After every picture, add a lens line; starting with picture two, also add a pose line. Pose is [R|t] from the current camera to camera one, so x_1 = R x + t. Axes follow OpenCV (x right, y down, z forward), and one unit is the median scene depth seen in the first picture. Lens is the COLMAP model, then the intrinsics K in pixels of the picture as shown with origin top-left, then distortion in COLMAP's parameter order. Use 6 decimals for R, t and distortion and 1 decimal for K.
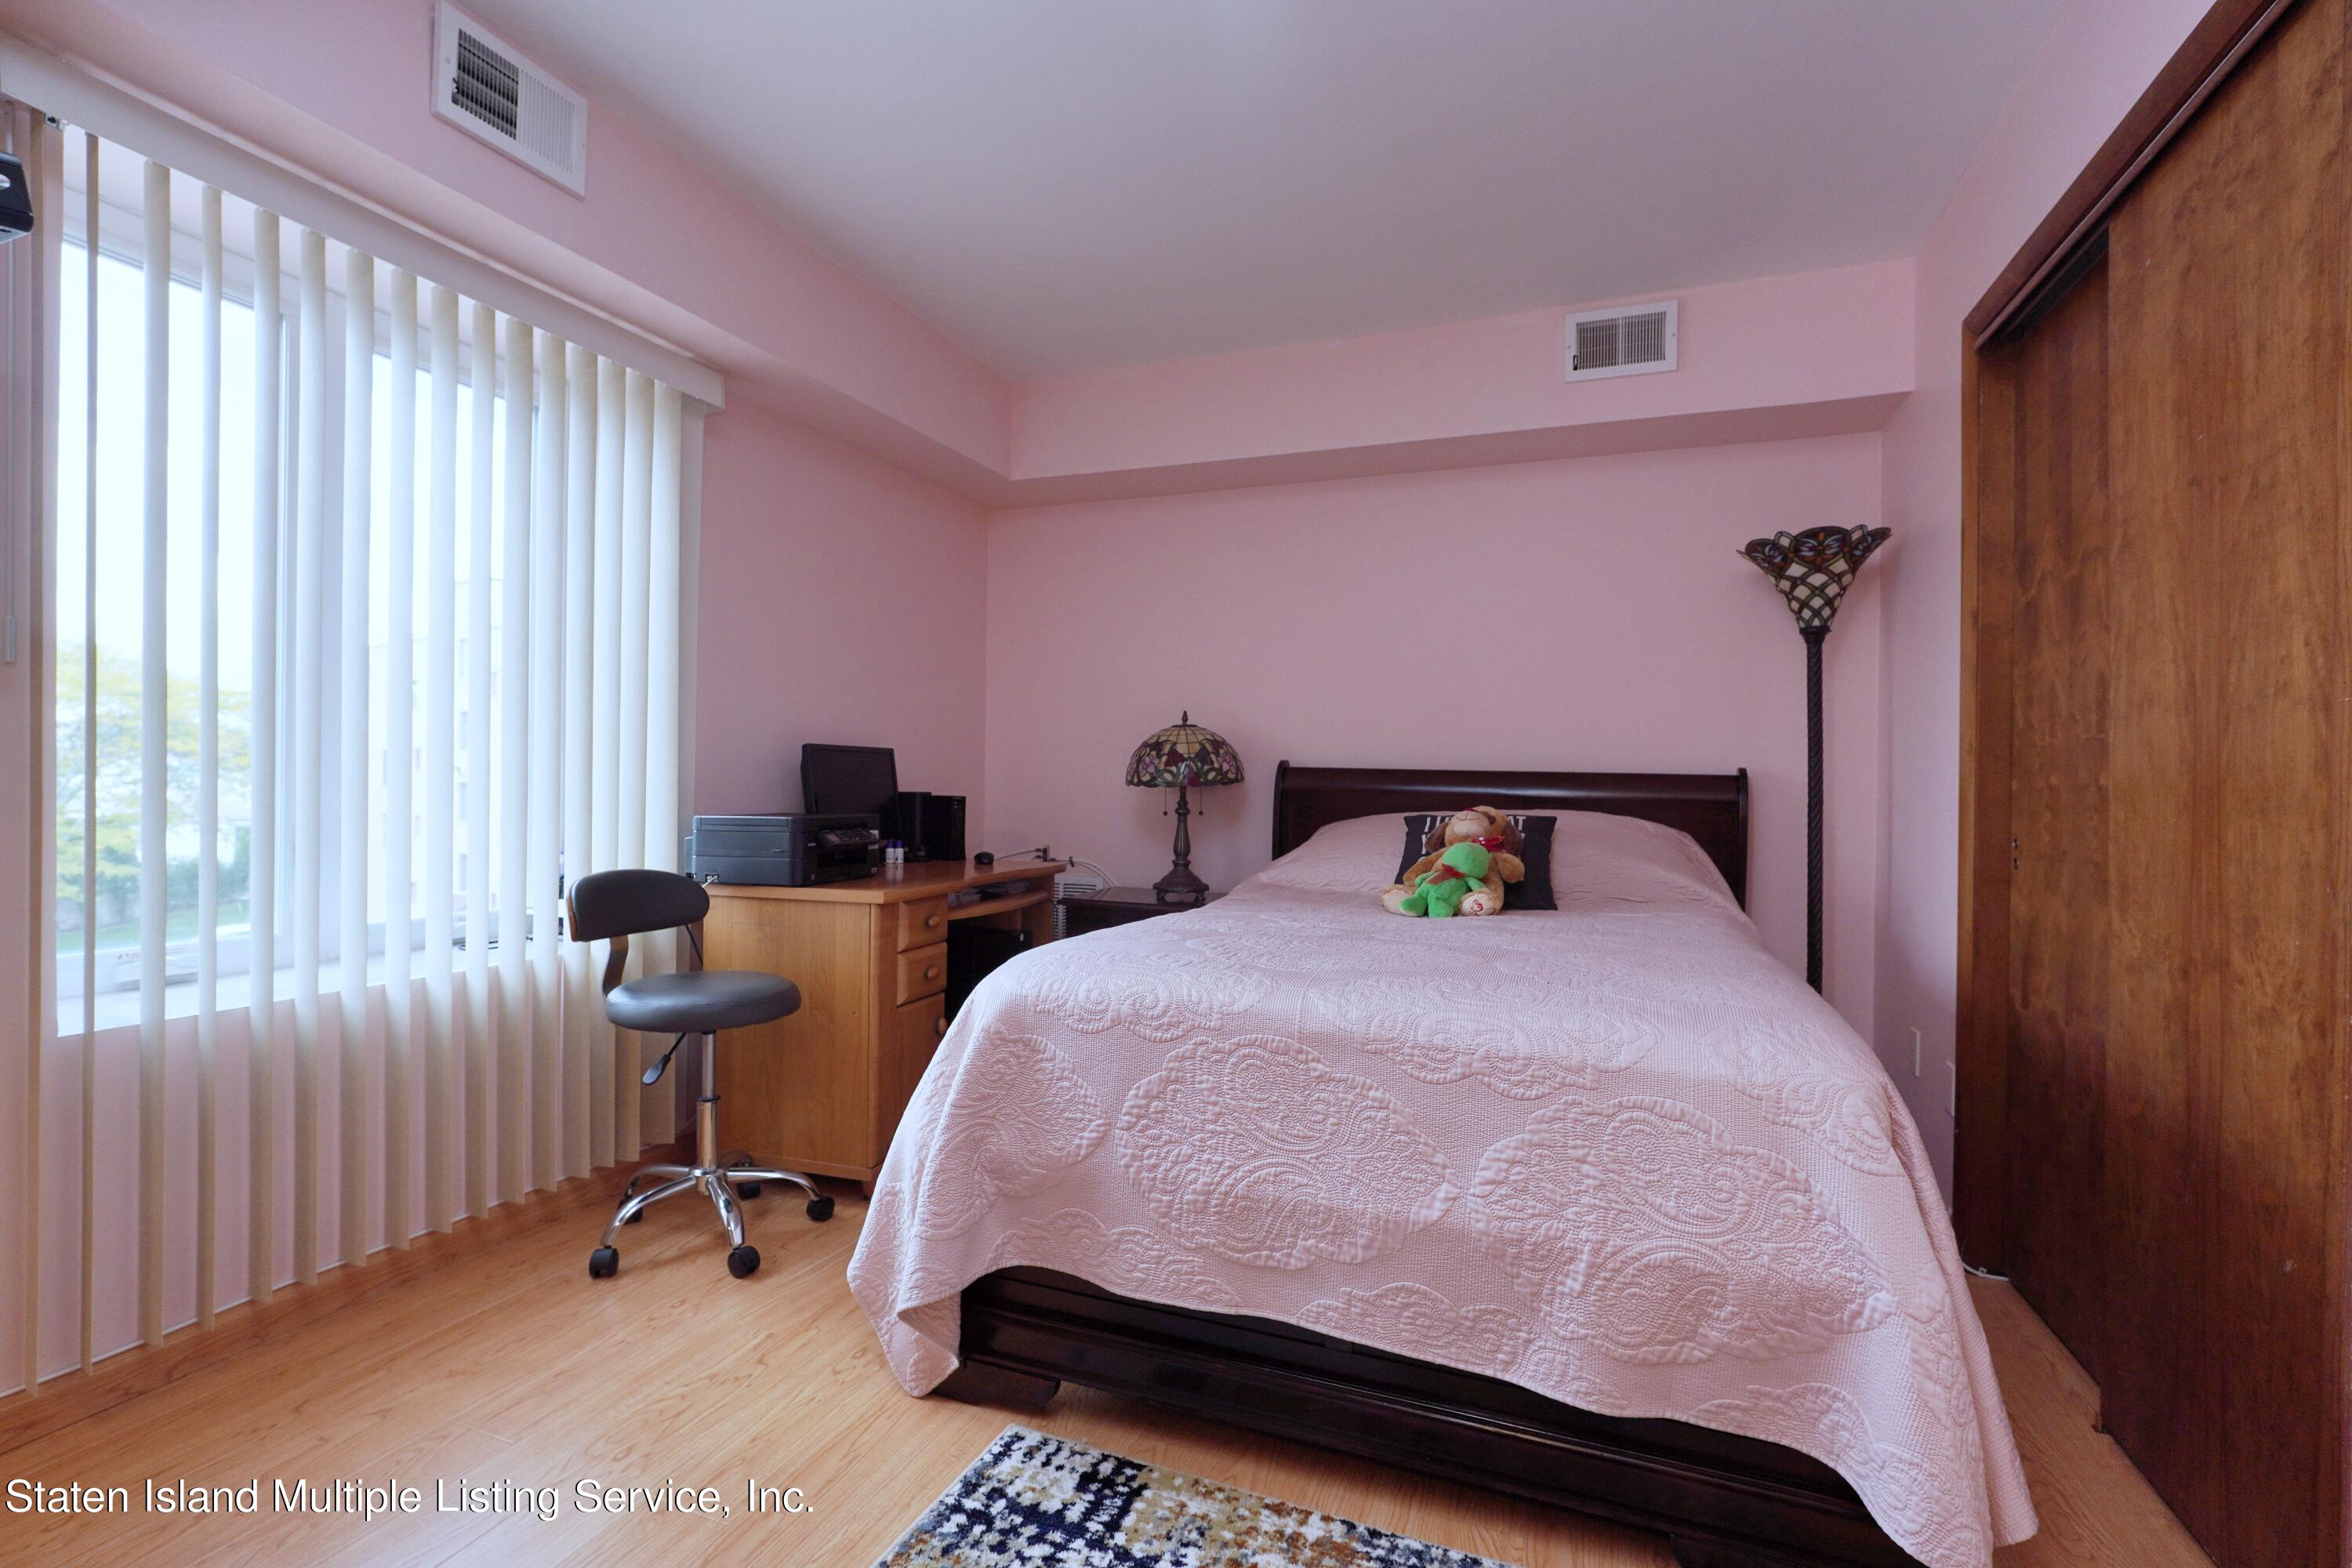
lens RADIAL K [[1070.1, 0, 1171.8], [0, 1070.1, 782.9], [0, 0, 1]] dist [-0.024446, 0.008796]
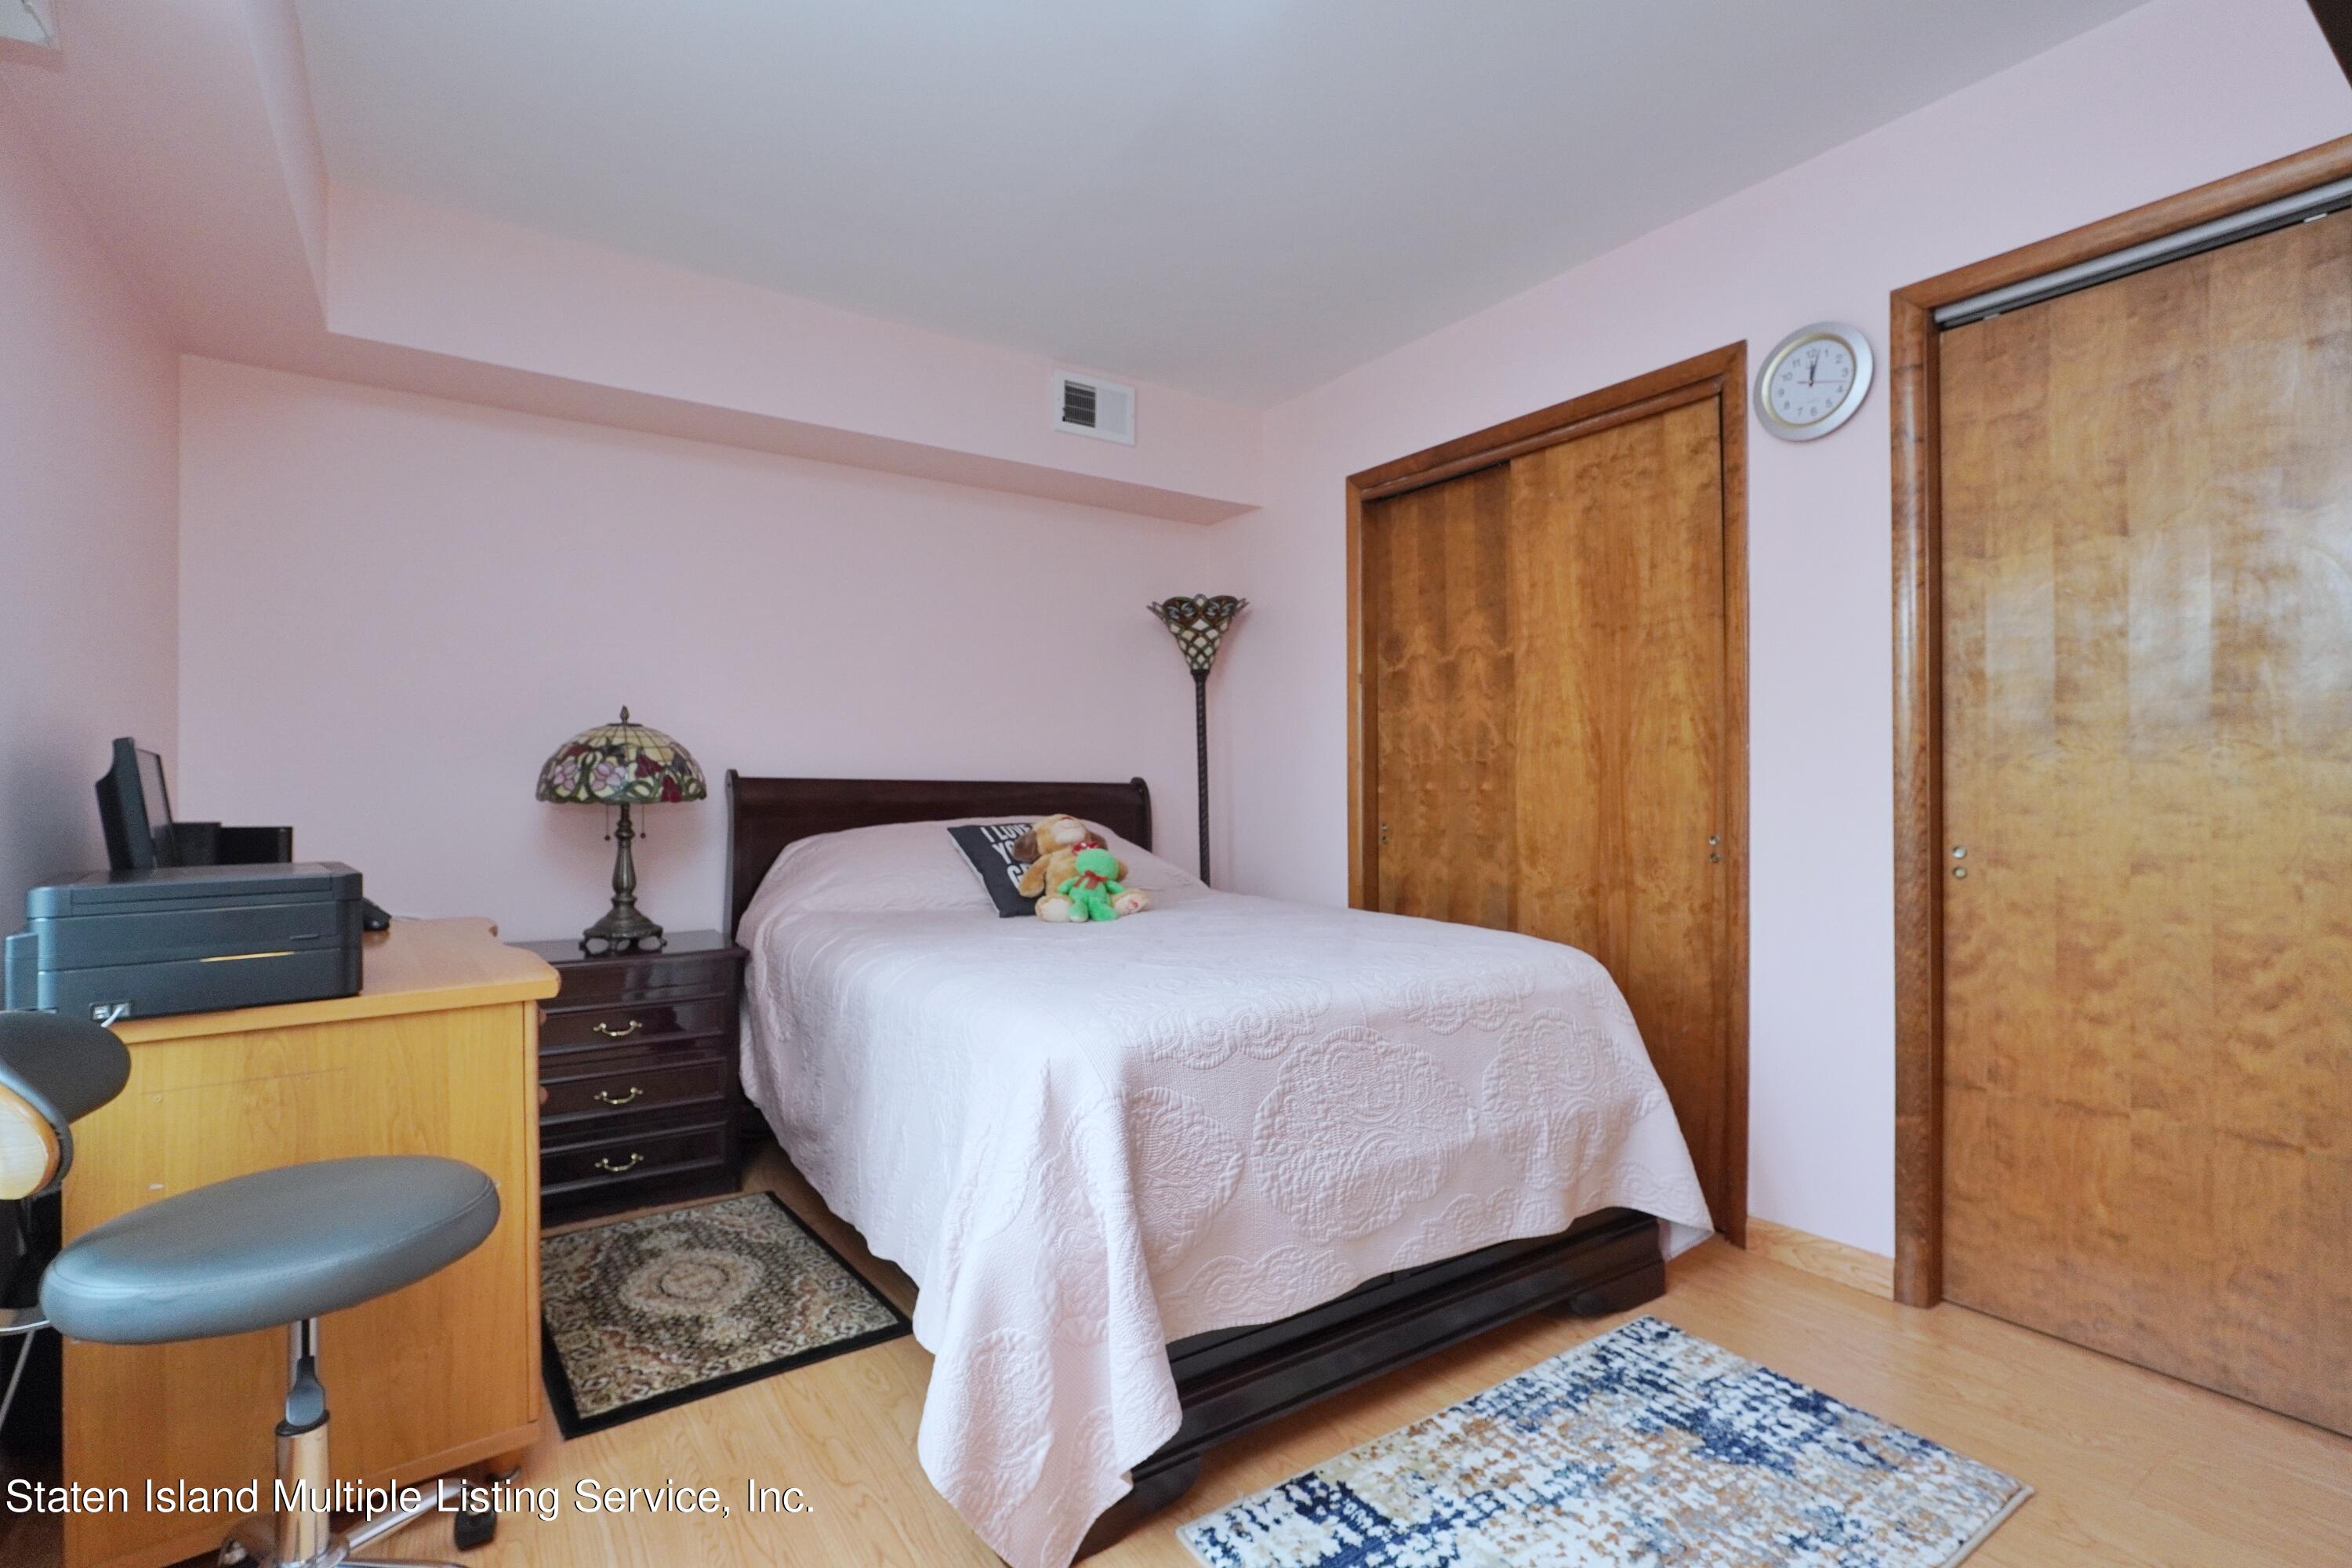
lens RADIAL K [[1070.1, 0, 1178.1], [0, 1070.1, 779.3], [0, 0, 1]] dist [-0.024446, 0.008796]
pose [[0.561399, -0.004987, 0.827530, -0.930535], [0.009844, 0.999951, -0.000652, -0.020572], [-0.827486, 0.008512, 0.561421, 0.529216]]
